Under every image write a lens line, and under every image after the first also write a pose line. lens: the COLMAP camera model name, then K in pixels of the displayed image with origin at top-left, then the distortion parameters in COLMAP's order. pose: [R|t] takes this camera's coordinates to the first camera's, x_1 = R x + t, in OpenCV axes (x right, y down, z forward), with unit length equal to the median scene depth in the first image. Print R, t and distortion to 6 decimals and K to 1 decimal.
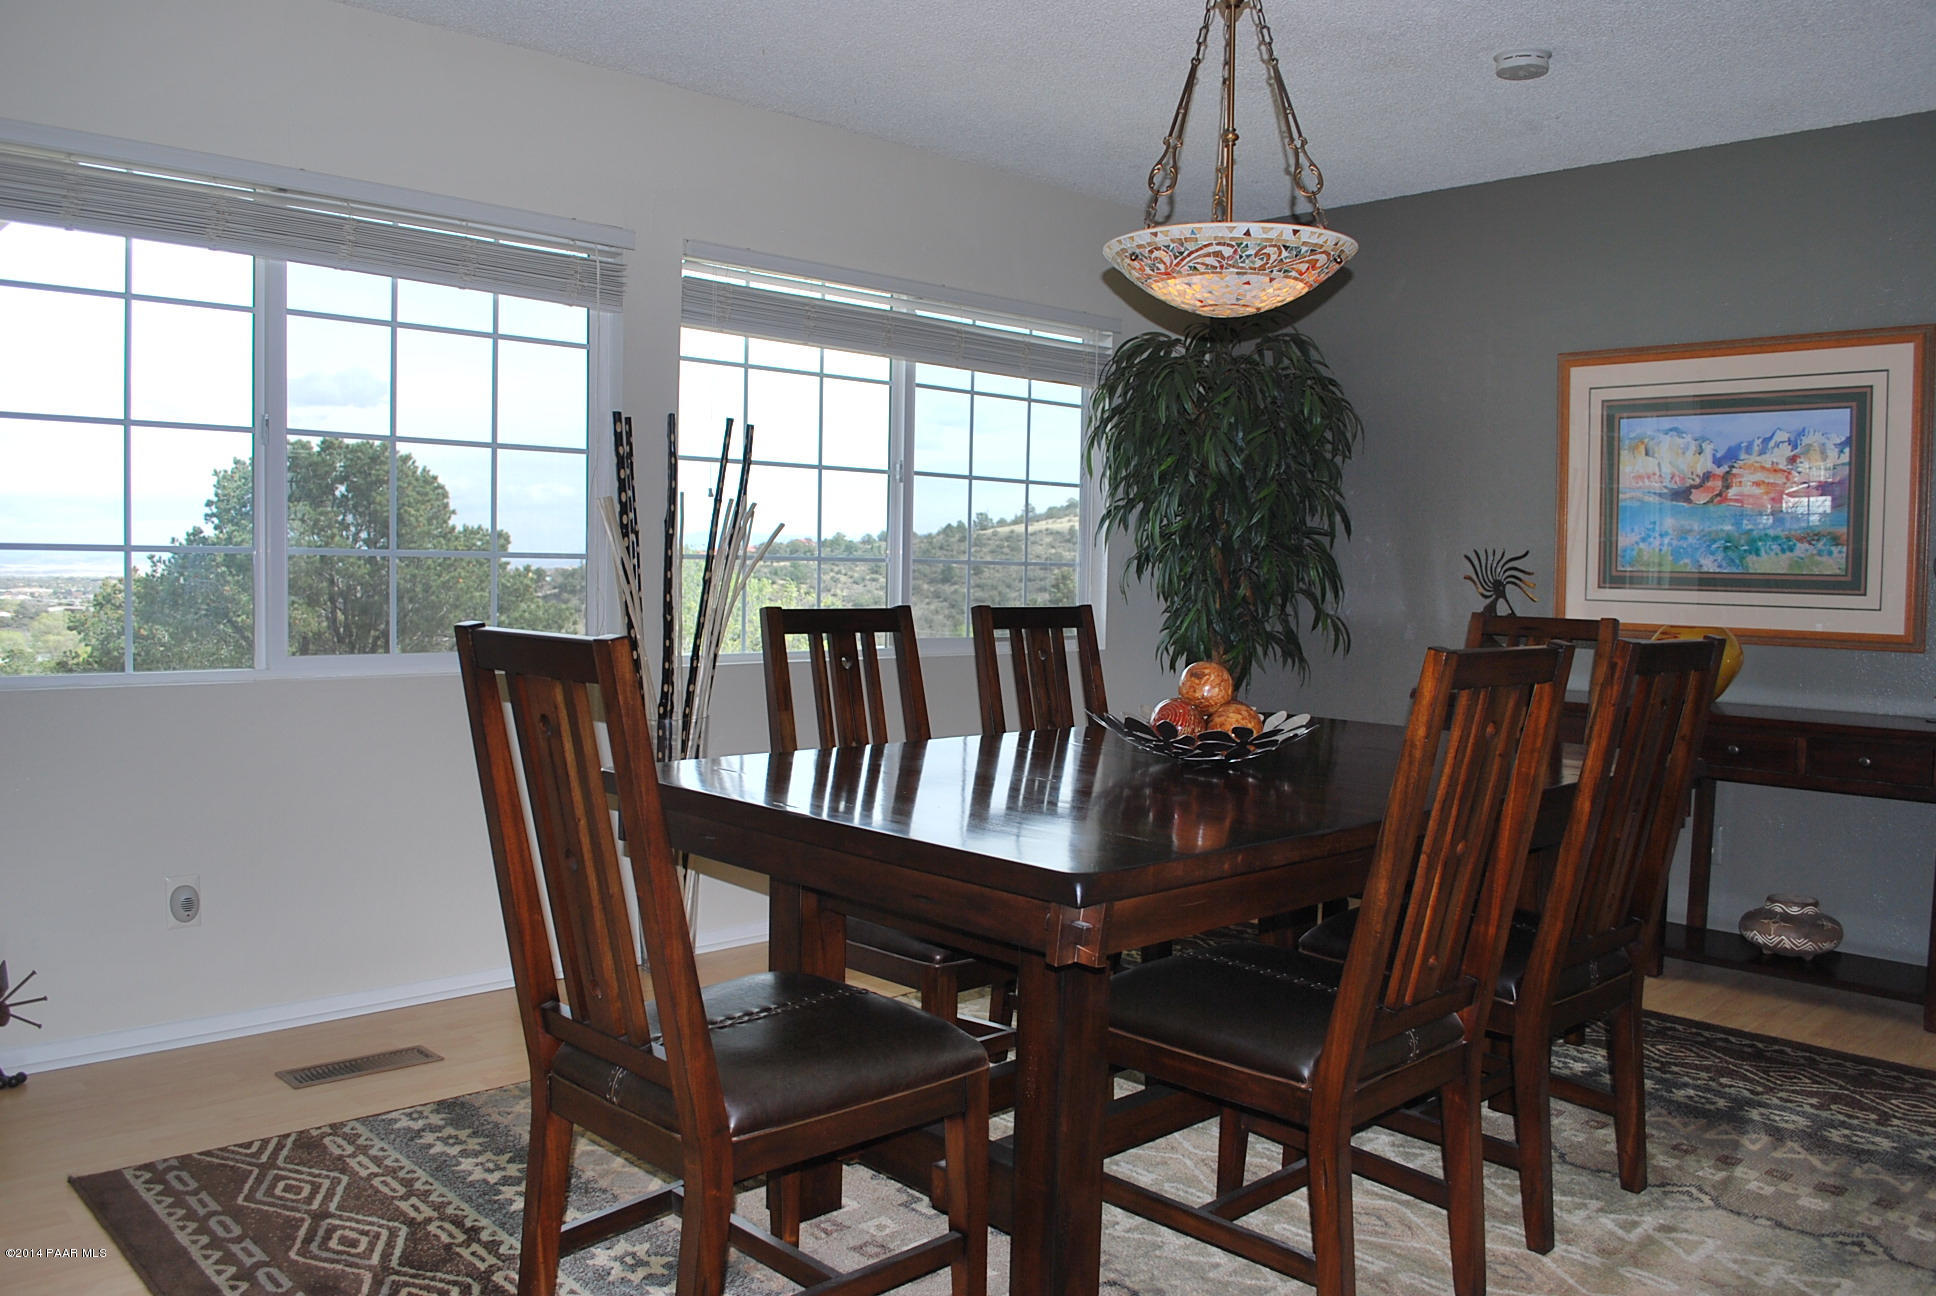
lens RADIAL K [[1527.4, 0, 968.6], [0, 1527.4, 633.0], [0, 0, 1]] dist [-0.081558, 0.000686]
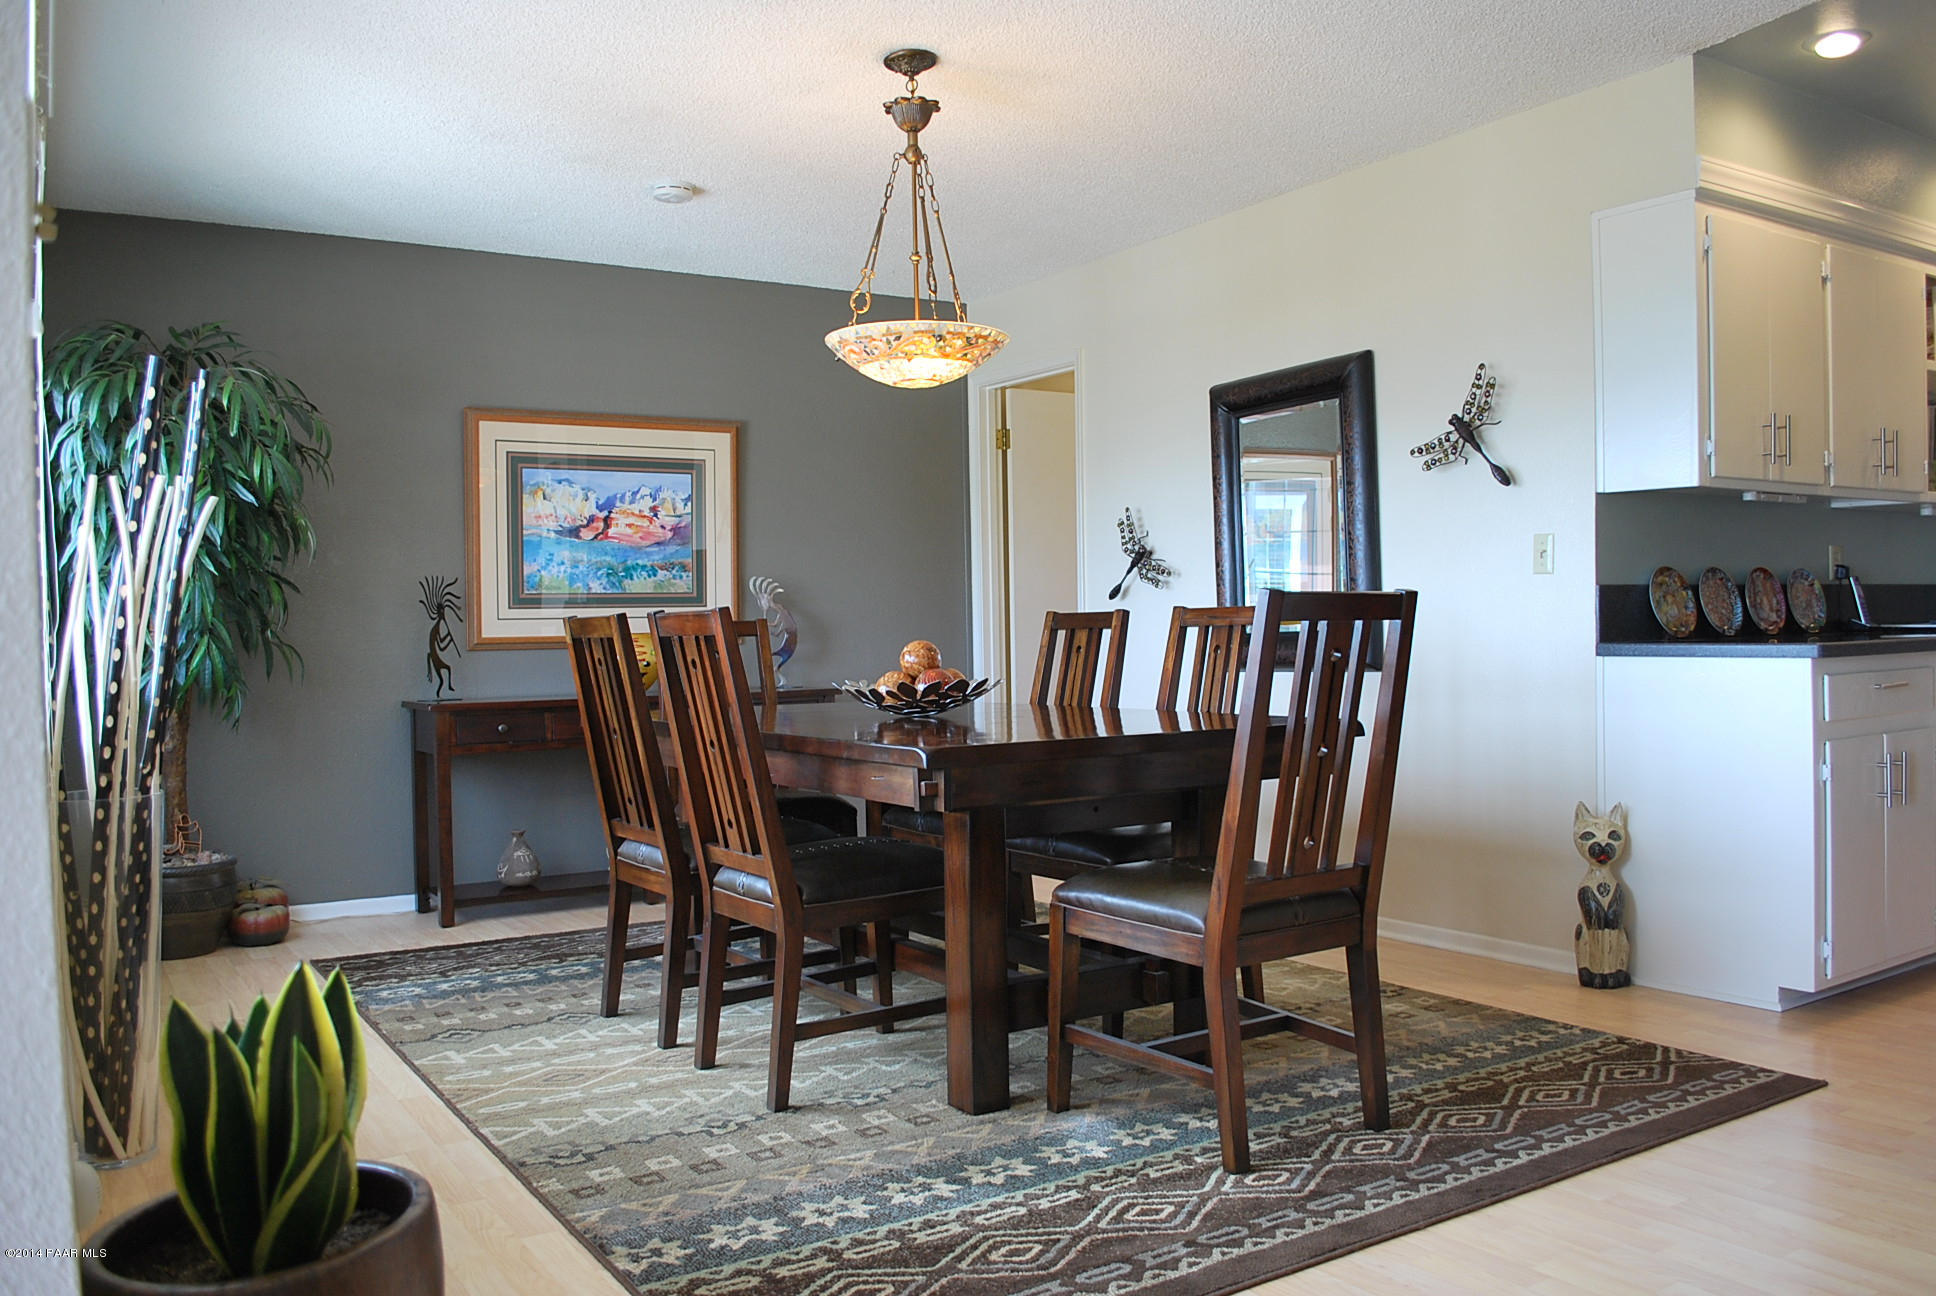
lens RADIAL K [[1527.4, 0, 985.5], [0, 1527.4, 663.1], [0, 0, 1]] dist [-0.081558, 0.000686]
pose [[0.179694, -0.045299, 0.982679, -0.736445], [0.065190, 0.997292, 0.034052, -0.003400], [-0.981560, 0.057941, 0.182160, 0.441246]]
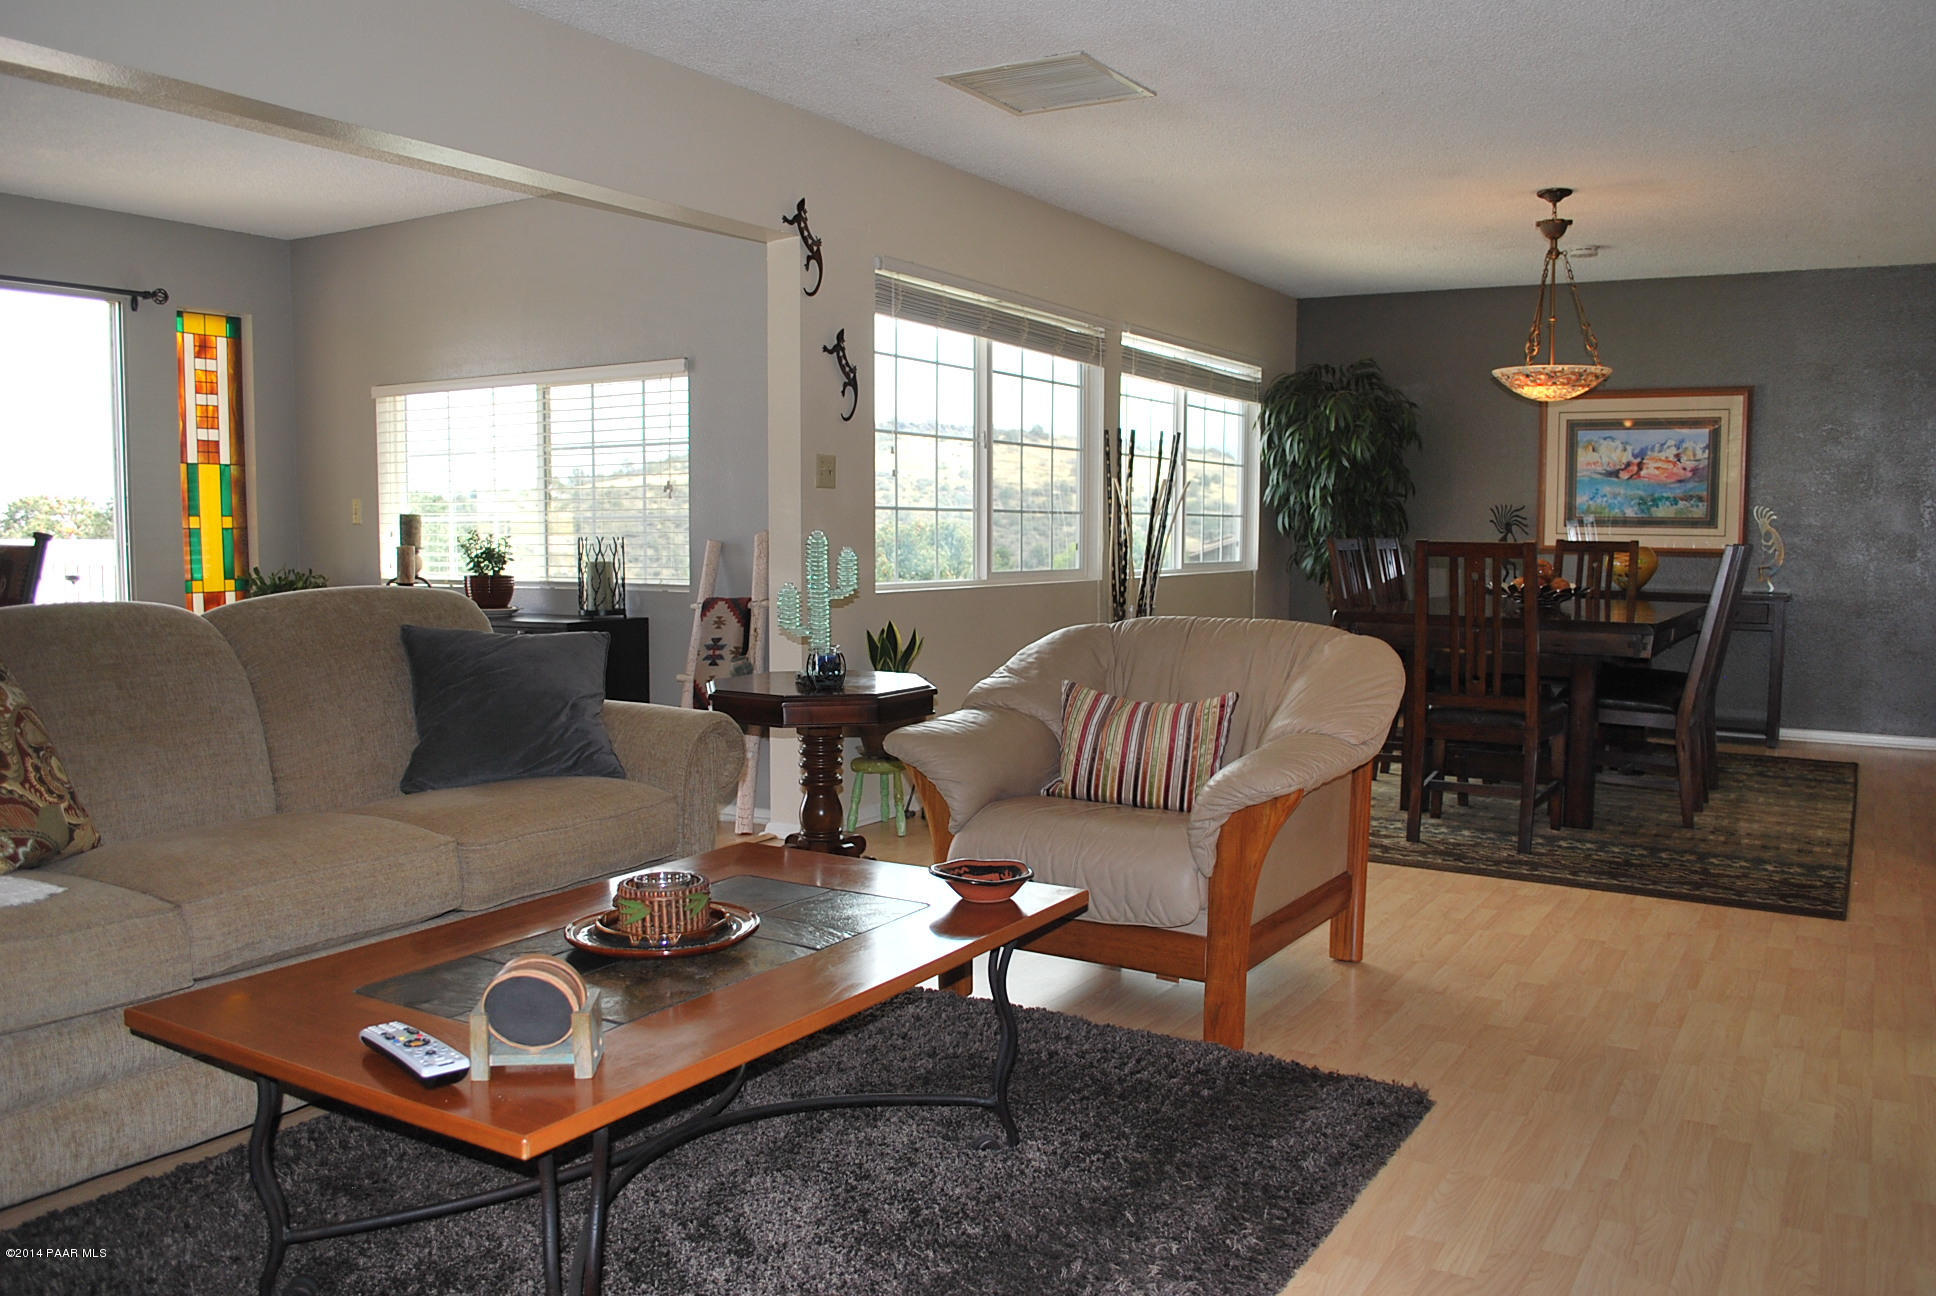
lens RADIAL K [[1527.4, 0, 978.2], [0, 1527.4, 649.6], [0, 0, 1]] dist [-0.081558, 0.000686]
pose [[0.960428, -0.036659, 0.276107, -0.774934], [0.025164, 0.998667, 0.045064, 0.017886], [-0.277391, -0.036333, 0.960070, -0.535671]]
